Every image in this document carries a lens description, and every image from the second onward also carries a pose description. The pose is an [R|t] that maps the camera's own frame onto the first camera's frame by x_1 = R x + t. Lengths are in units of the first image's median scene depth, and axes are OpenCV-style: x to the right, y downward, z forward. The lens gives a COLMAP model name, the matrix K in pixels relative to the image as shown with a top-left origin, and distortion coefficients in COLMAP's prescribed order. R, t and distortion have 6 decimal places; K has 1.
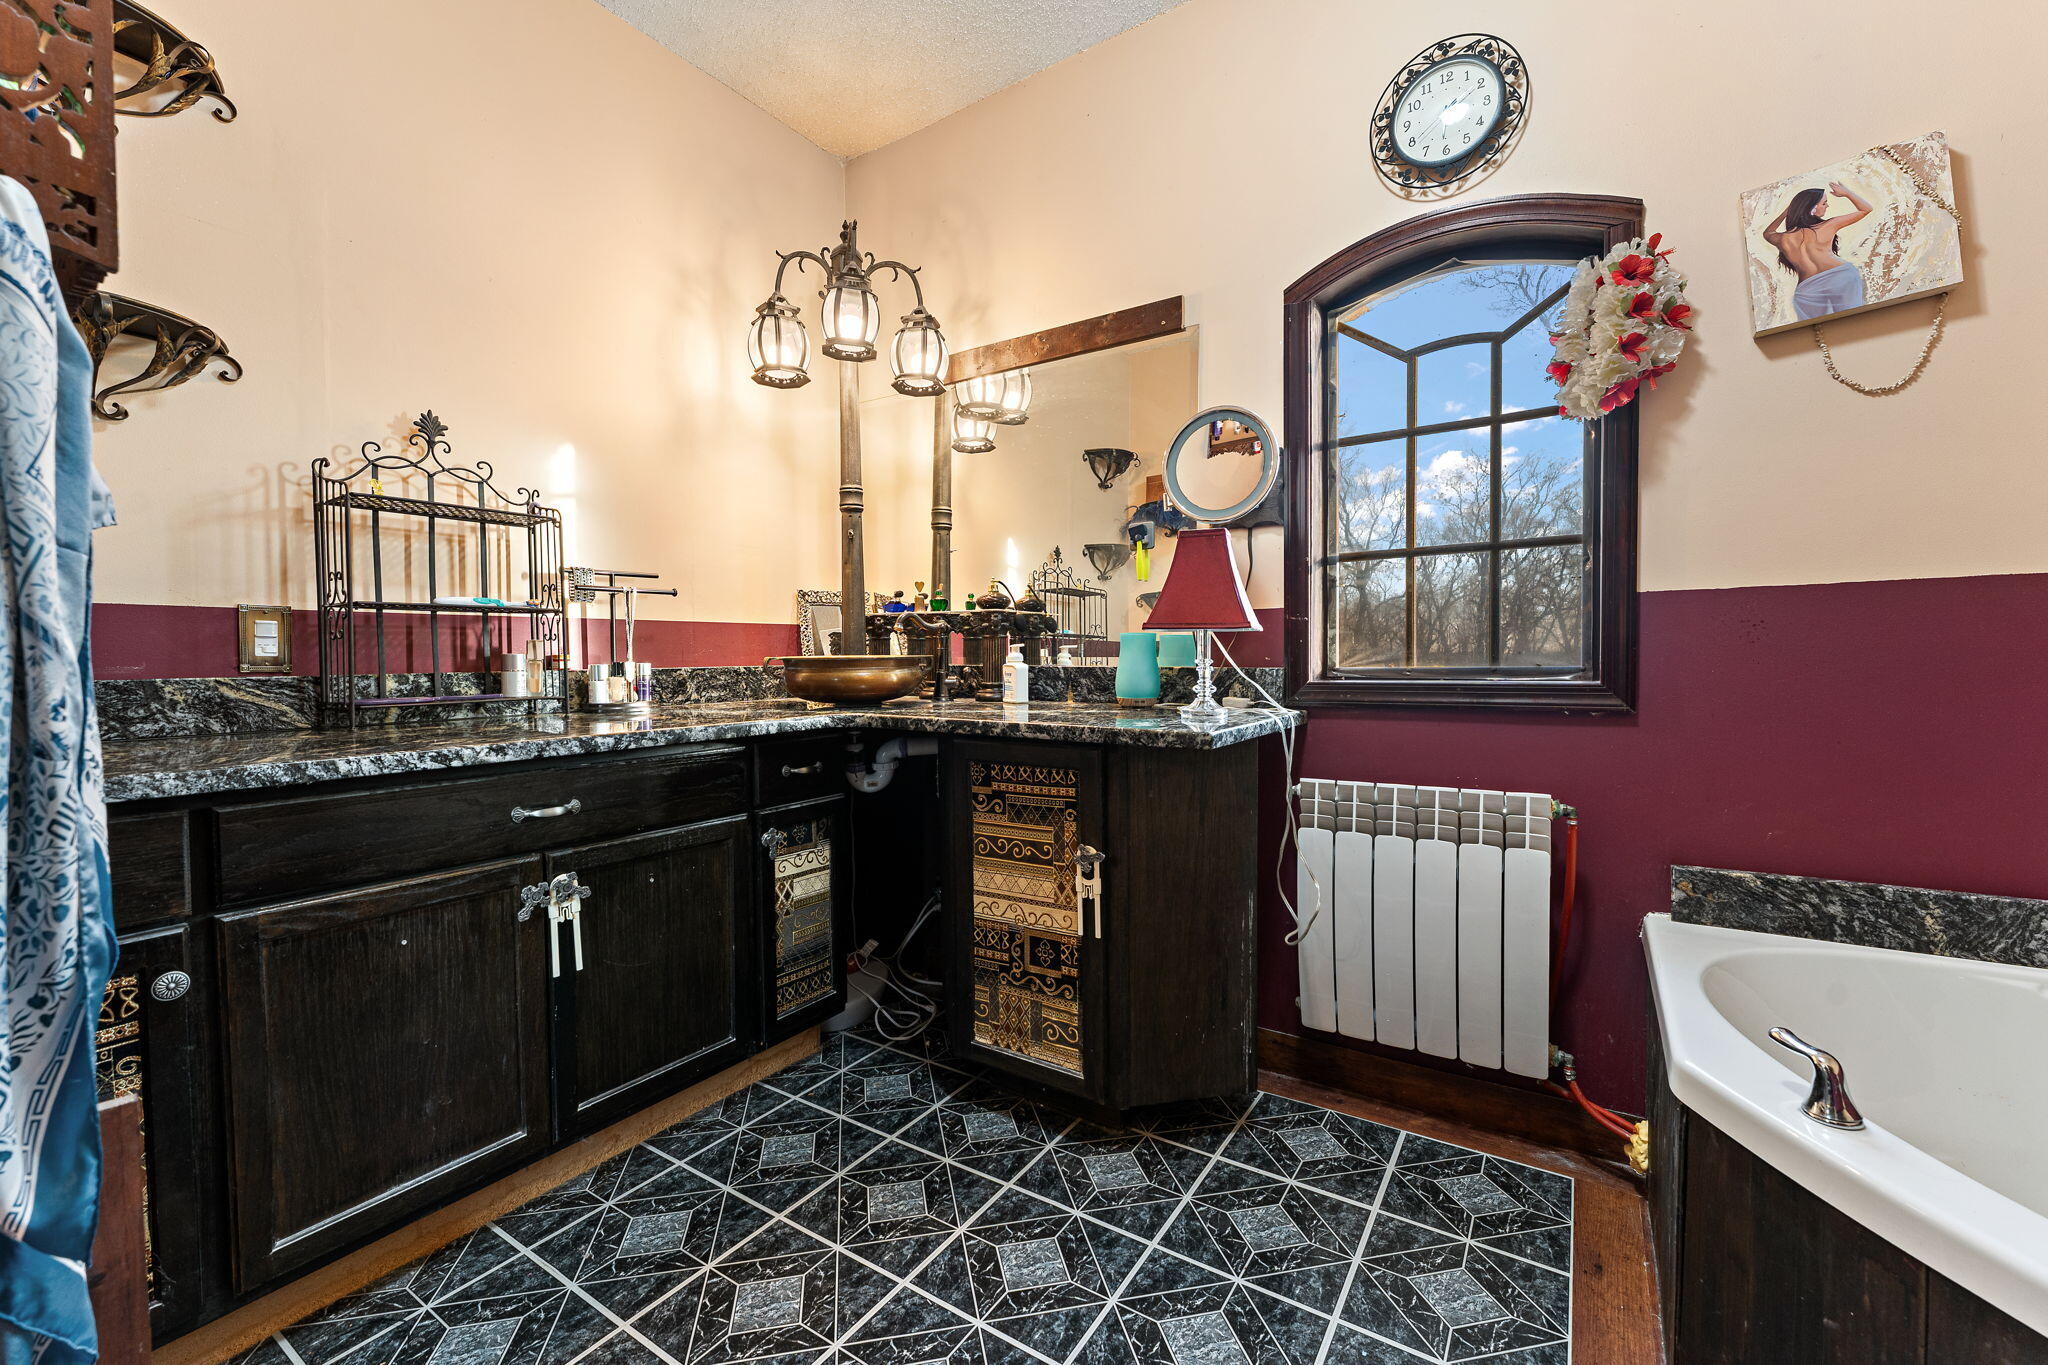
lens RADIAL K [[836.9, 0, 1014.1], [0, 836.9, 684.9], [0, 0, 1]] dist [-0.000792, -0.000070]
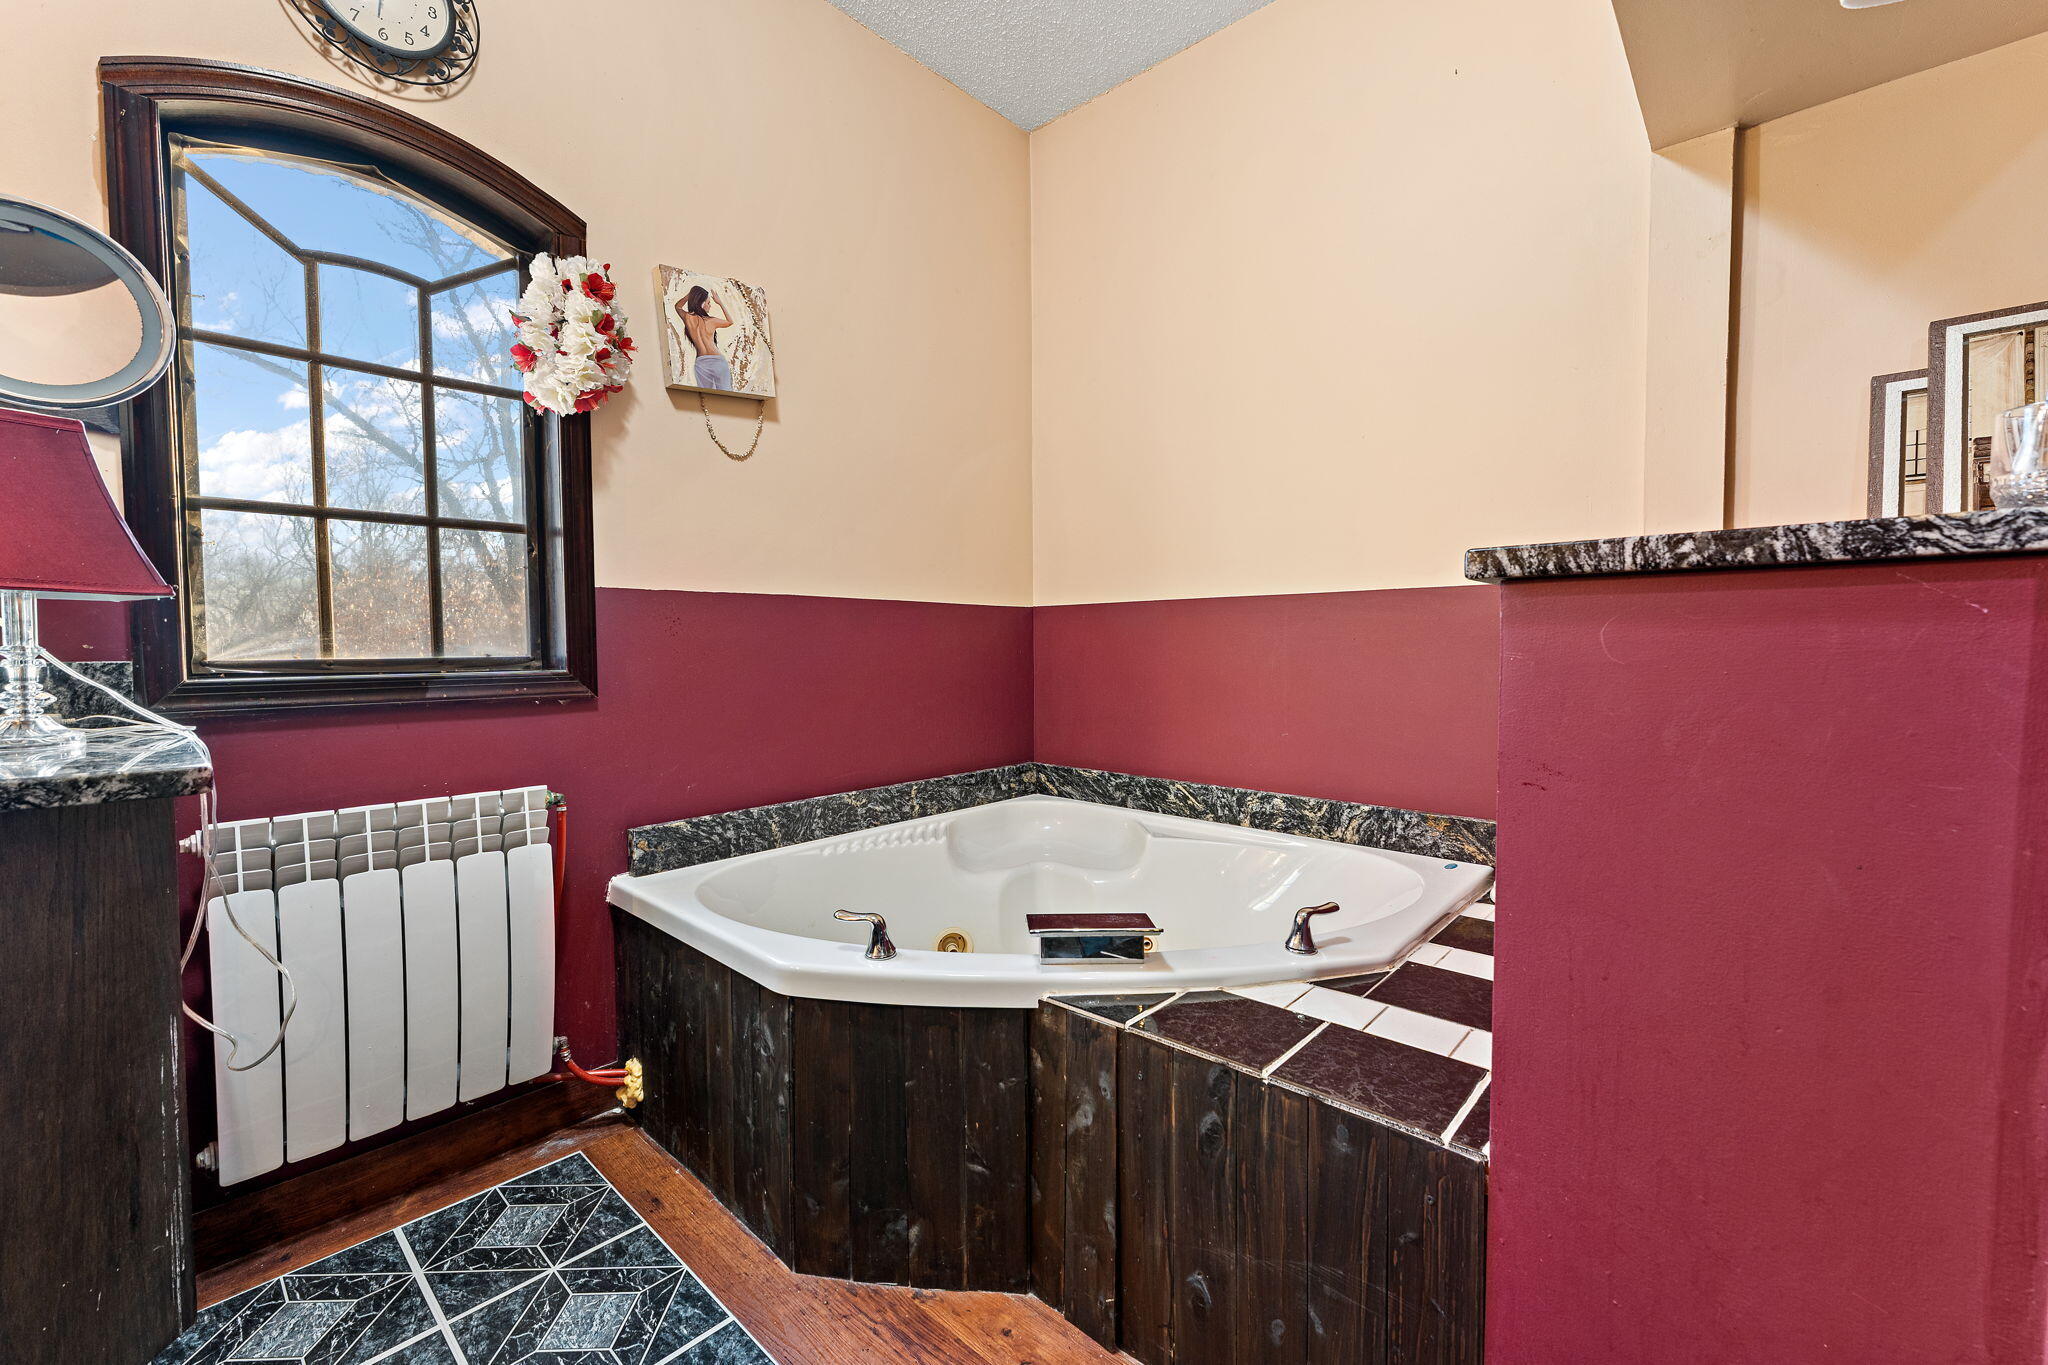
lens RADIAL K [[836.9, 0, 1014.1], [0, 836.9, 684.9], [0, 0, 1]] dist [-0.000792, -0.000070]
pose [[0.155527, -0.037590, 0.987116, -0.251986], [0.033133, 0.998912, 0.032819, -0.001496], [-0.987276, 0.027602, 0.156603, 0.299195]]
